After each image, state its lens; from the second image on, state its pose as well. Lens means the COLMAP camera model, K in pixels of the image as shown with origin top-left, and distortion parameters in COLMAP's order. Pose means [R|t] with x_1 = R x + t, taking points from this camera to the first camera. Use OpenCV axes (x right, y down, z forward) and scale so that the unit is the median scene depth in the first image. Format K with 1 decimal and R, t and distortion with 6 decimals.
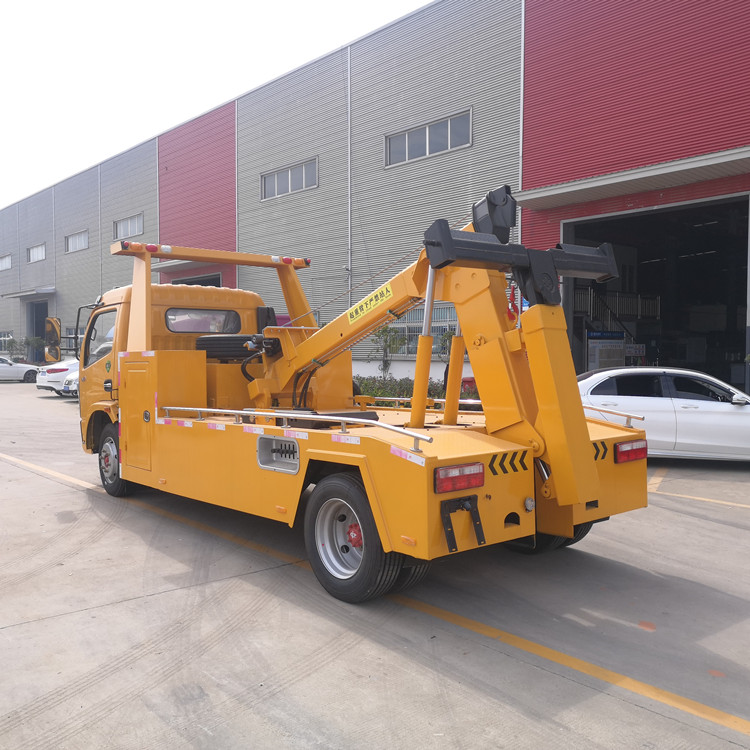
lens RADIAL K [[755.9, 0, 375.0], [0, 755.9, 375.0], [0, 0, 1]] dist [0.036861, -0.015078]
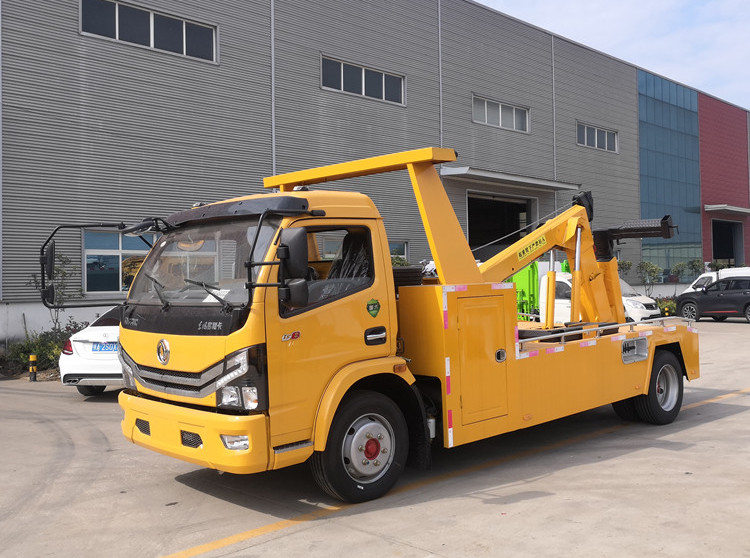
lens RADIAL K [[733.6, 0, 375.0], [0, 733.6, 279.0], [0, 0, 1]] dist [0.048392, -0.009725]
pose [[-0.055033, 0.001049, 0.998484, -0.611391], [0.044846, 0.998993, 0.001423, -0.023485], [-0.997477, 0.044857, -0.055025, 0.626783]]
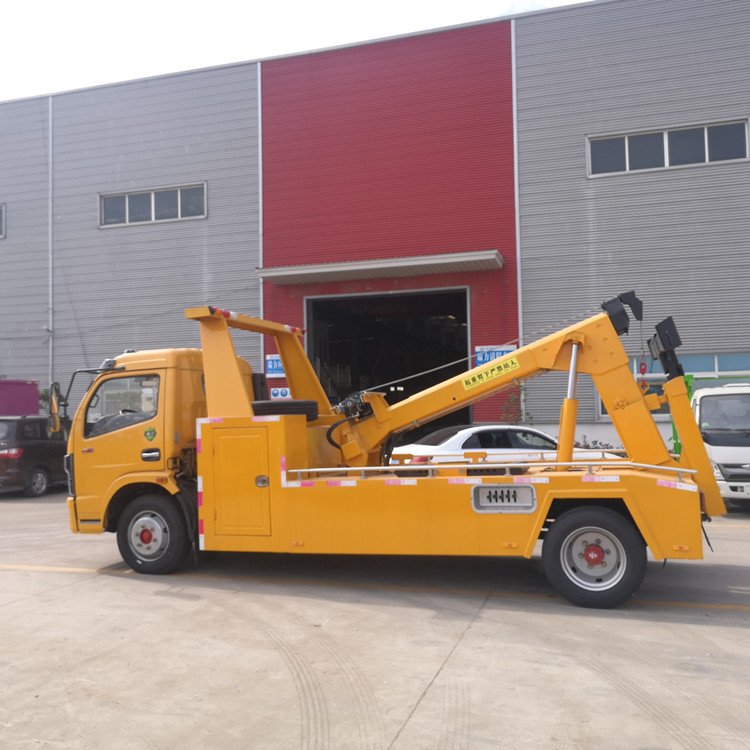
lens RADIAL K [[760.6, 0, 375.0], [0, 760.6, 375.0], [0, 0, 1]] dist [0.017331, -0.007305]
pose [[0.850272, 0.011825, 0.526211, -0.370542], [0.034116, 0.996407, -0.077516, -0.001410], [-0.525237, 0.083862, 0.846814, 0.030535]]
